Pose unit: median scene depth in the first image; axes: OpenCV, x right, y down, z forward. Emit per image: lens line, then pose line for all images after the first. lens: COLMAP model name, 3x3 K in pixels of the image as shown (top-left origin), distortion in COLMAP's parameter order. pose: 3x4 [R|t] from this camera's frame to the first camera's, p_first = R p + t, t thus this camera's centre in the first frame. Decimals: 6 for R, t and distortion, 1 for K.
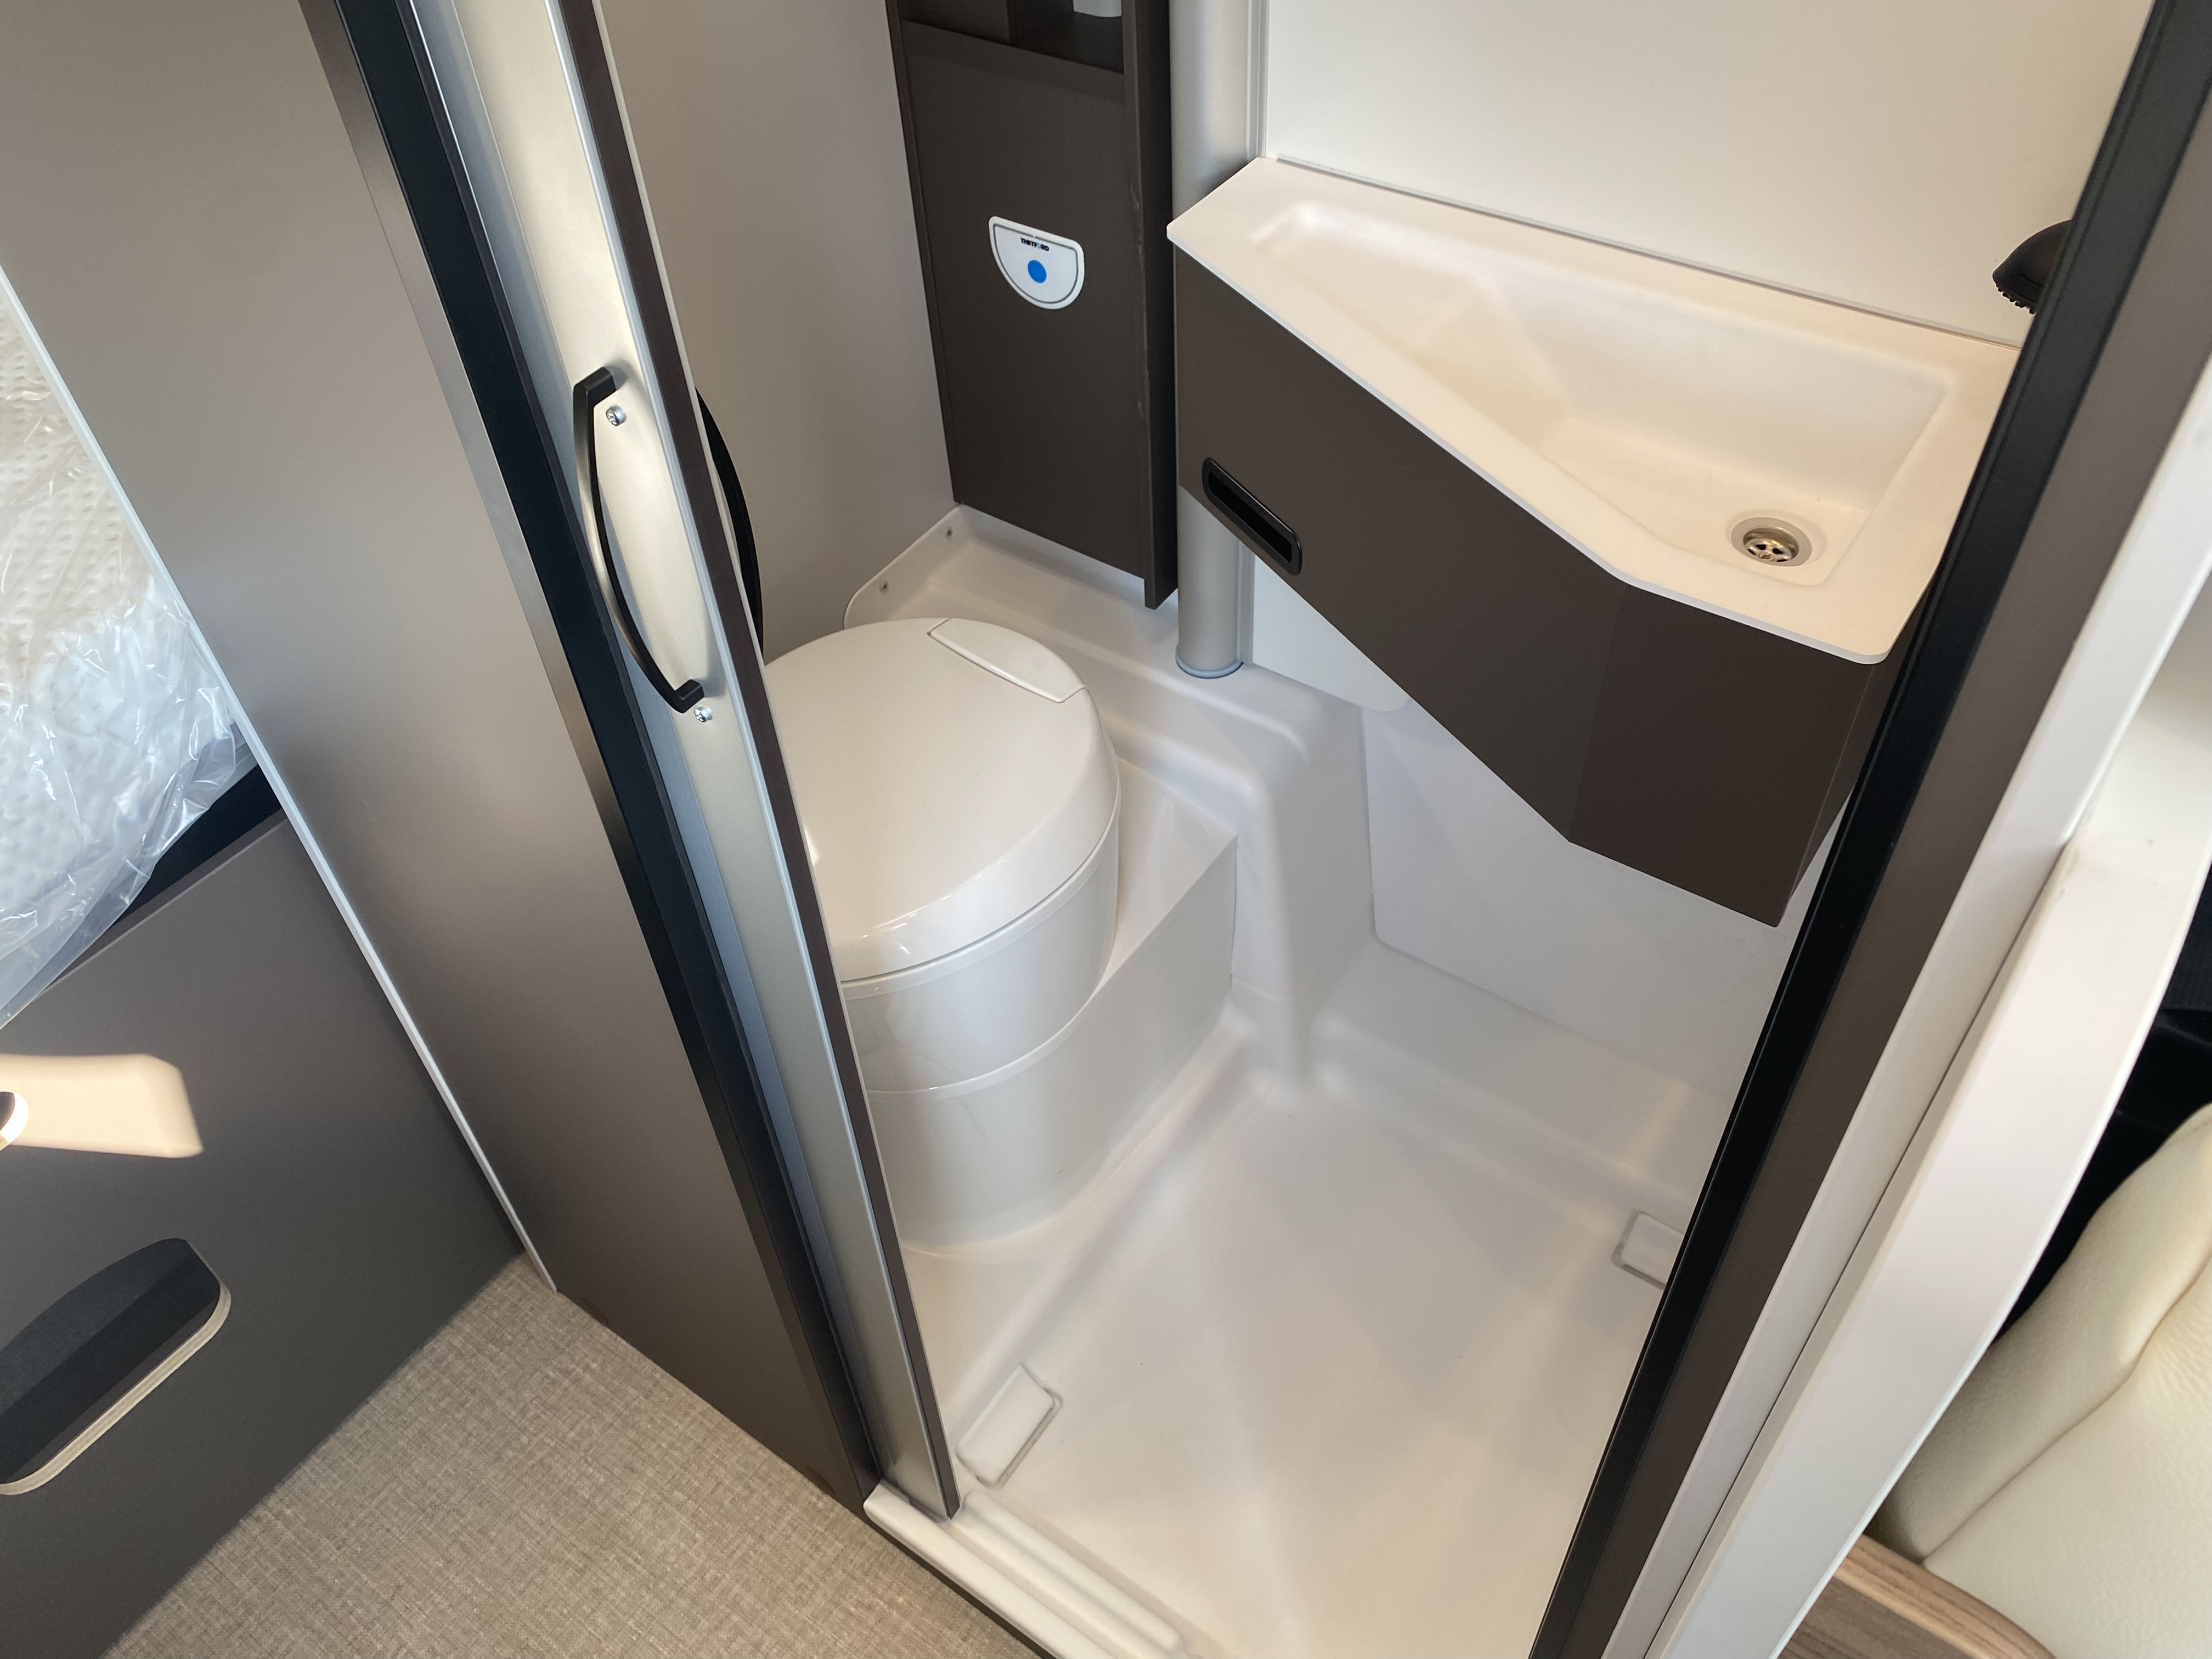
lens RADIAL K [[1690.7, 0, 1095.7], [0, 1690.7, 793.3], [0, 0, 1]] dist [-0.008778, 0.006573]
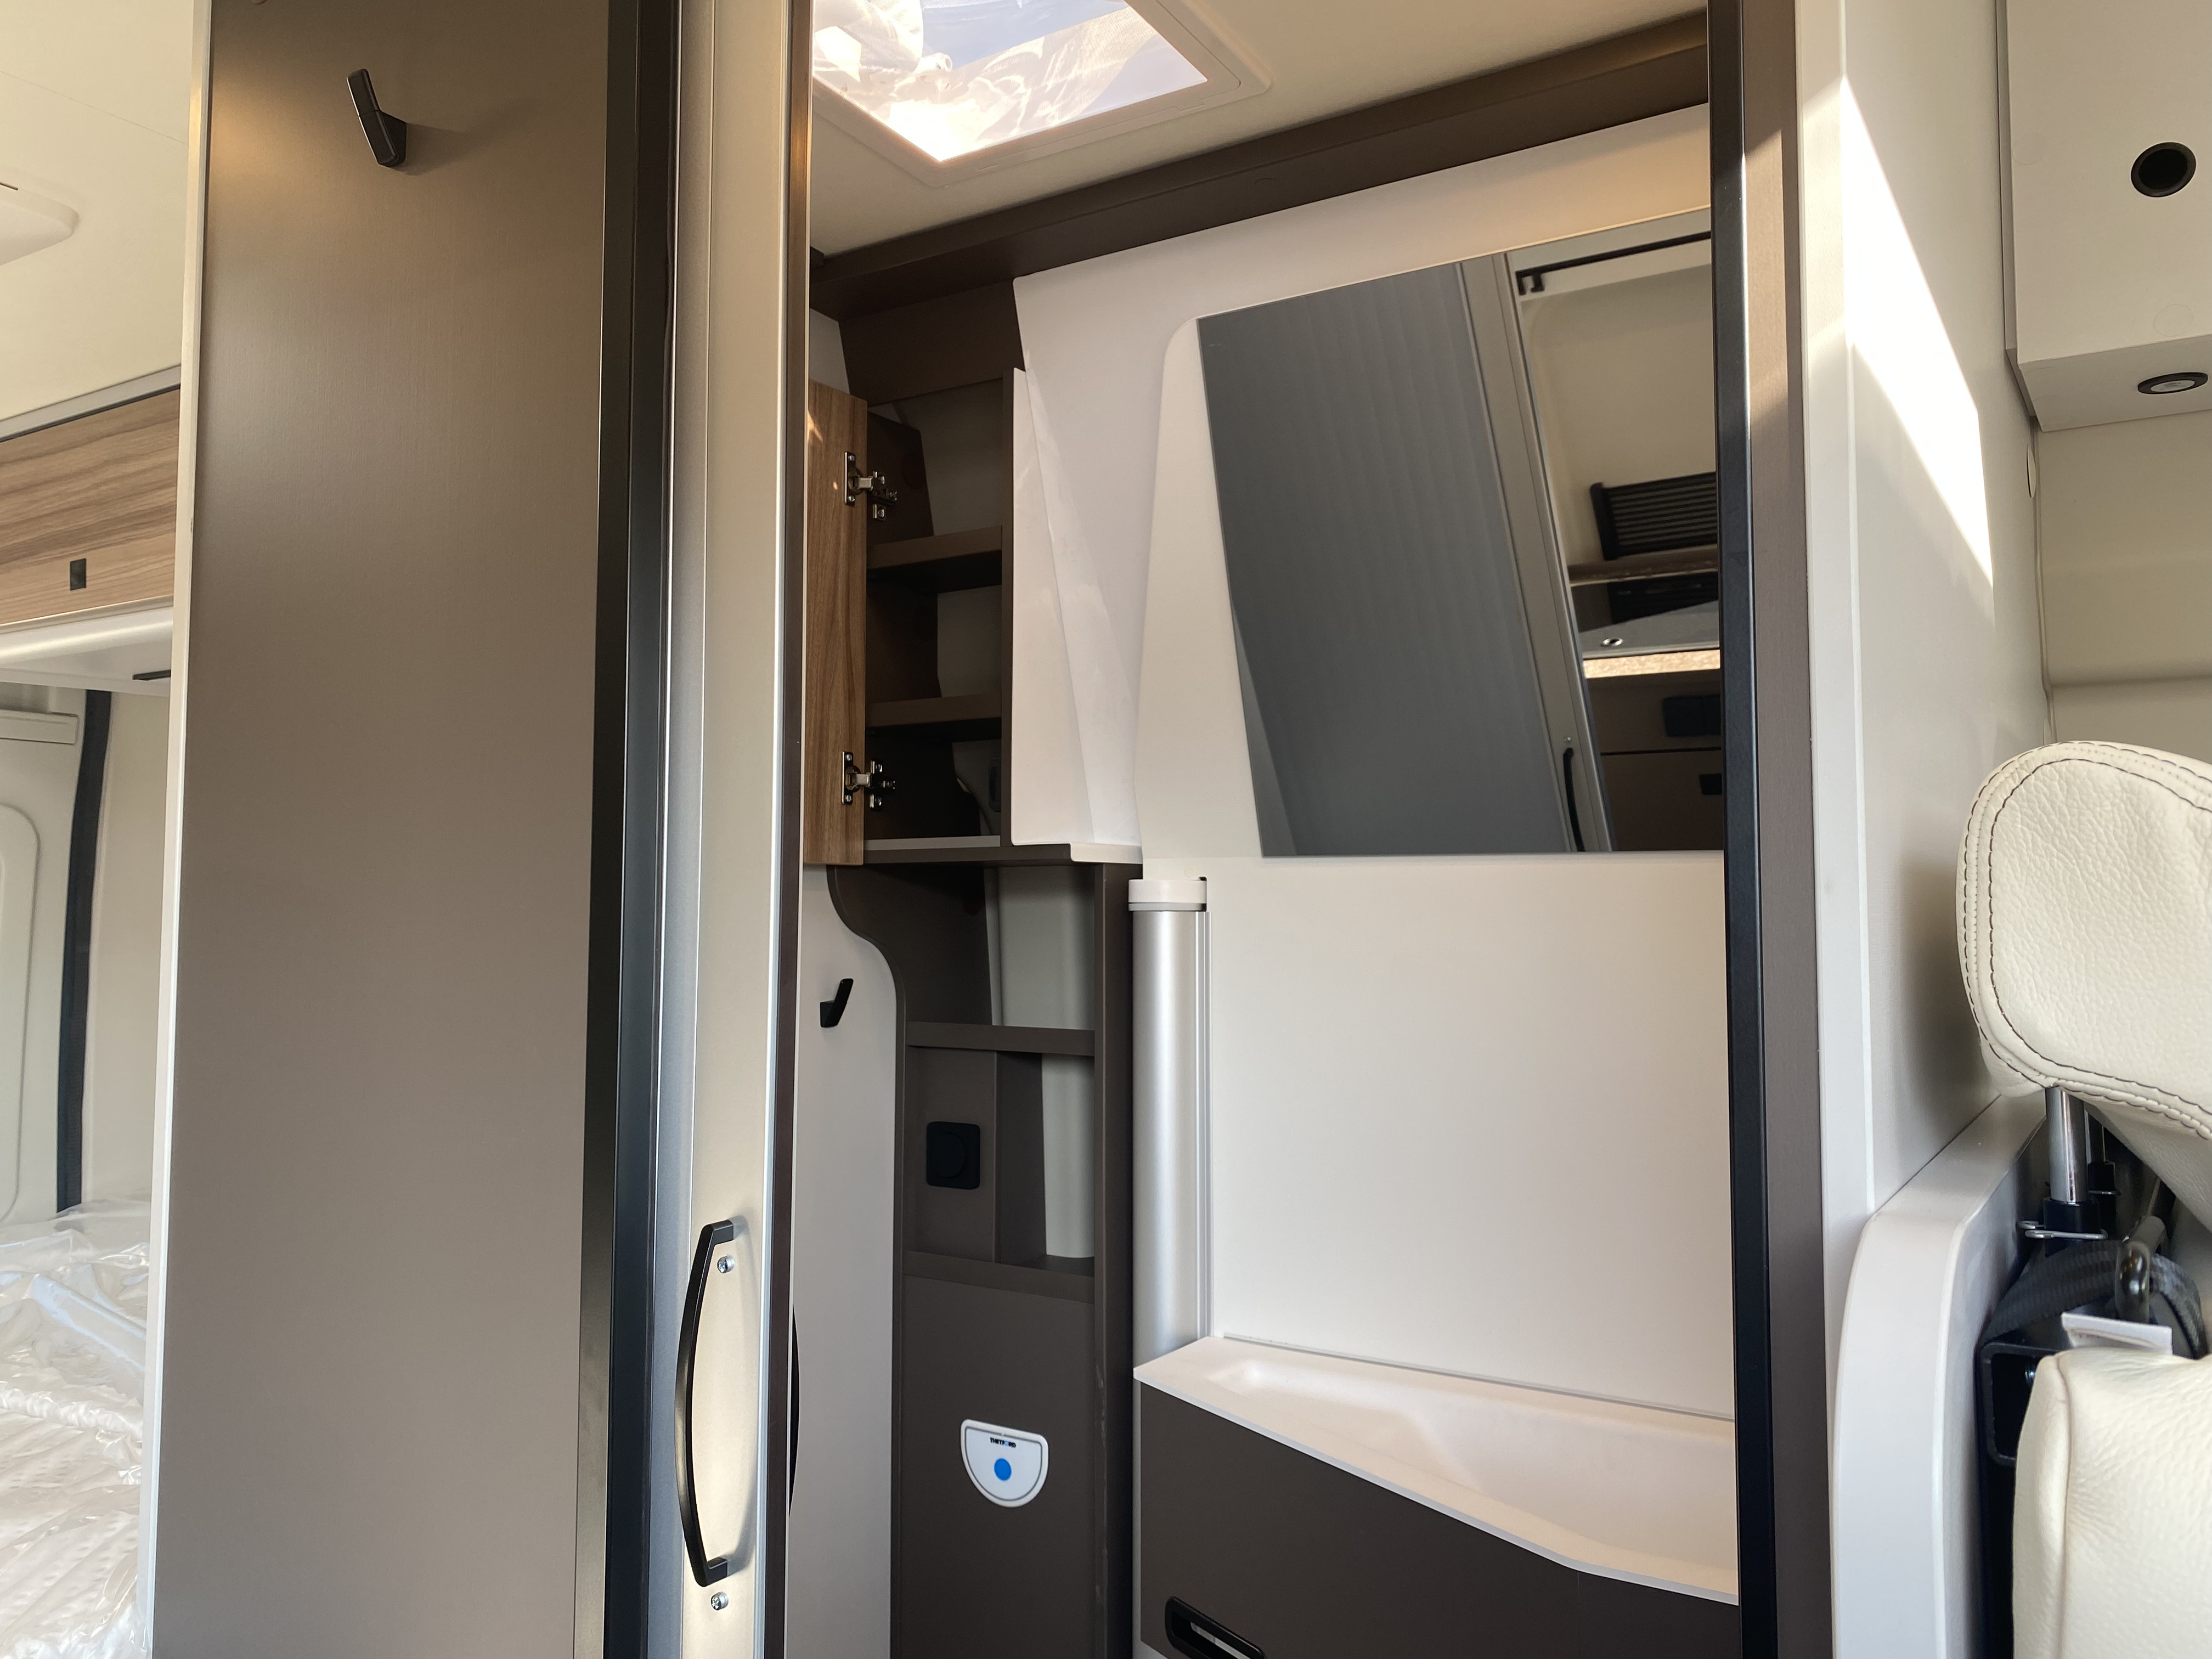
lens RADIAL K [[1690.7, 0, 1095.7], [0, 1690.7, 793.3], [0, 0, 1]] dist [-0.008778, 0.006573]
pose [[0.997982, 0.052509, 0.035692, -0.041017], [-0.006948, 0.649104, -0.760668, 0.260995], [-0.063110, 0.758885, 0.648159, -0.040598]]
